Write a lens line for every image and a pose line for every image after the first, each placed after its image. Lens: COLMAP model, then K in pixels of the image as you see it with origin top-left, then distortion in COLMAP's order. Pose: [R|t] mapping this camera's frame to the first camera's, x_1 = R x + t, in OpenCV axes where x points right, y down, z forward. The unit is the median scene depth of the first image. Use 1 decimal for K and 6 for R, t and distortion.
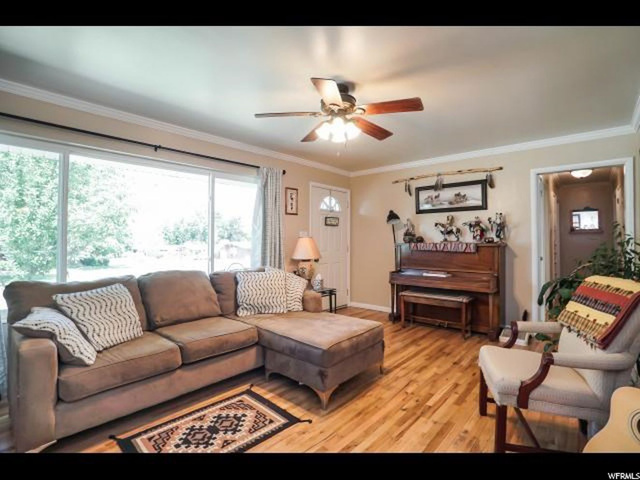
lens RADIAL K [[307.0, 0, 321.4], [0, 307.0, 234.5], [0, 0, 1]] dist [-0.044654, 0.013561]
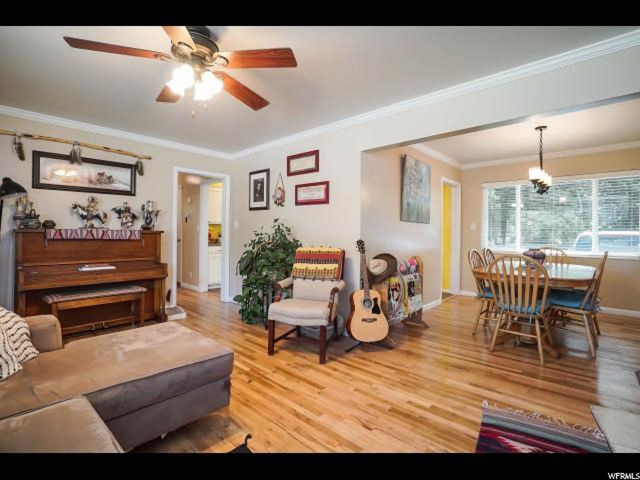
lens RADIAL K [[309.7, 0, 321.7], [0, 309.7, 229.7], [0, 0, 1]] dist [-0.038620, 0.000564]
pose [[0.004370, 0.012606, 0.999911, -0.437791], [-0.026791, 0.999563, -0.012485, 0.022340], [-0.999631, -0.026735, 0.004706, 0.396168]]
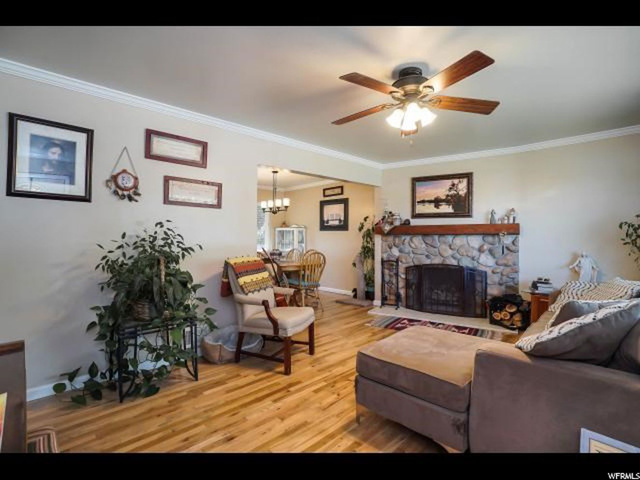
lens RADIAL K [[307.0, 0, 321.4], [0, 307.0, 234.5], [0, 0, 1]] dist [-0.044654, 0.013561]
pose [[-0.998276, 0.003235, 0.058604, 0.162998], [0.001428, 0.999523, -0.030836, 0.025934], [-0.058676, -0.030699, -0.997805, 1.161679]]
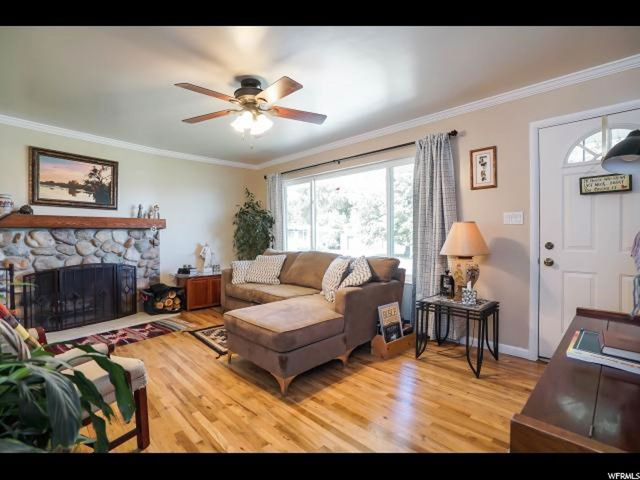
lens RADIAL K [[307.0, 0, 321.4], [0, 307.0, 234.5], [0, 0, 1]] dist [-0.044654, 0.013561]
pose [[-0.063414, 0.007577, -0.997959, 0.655357], [0.027009, 0.999618, 0.005874, 0.024489], [0.997622, -0.026582, -0.063594, 0.778784]]
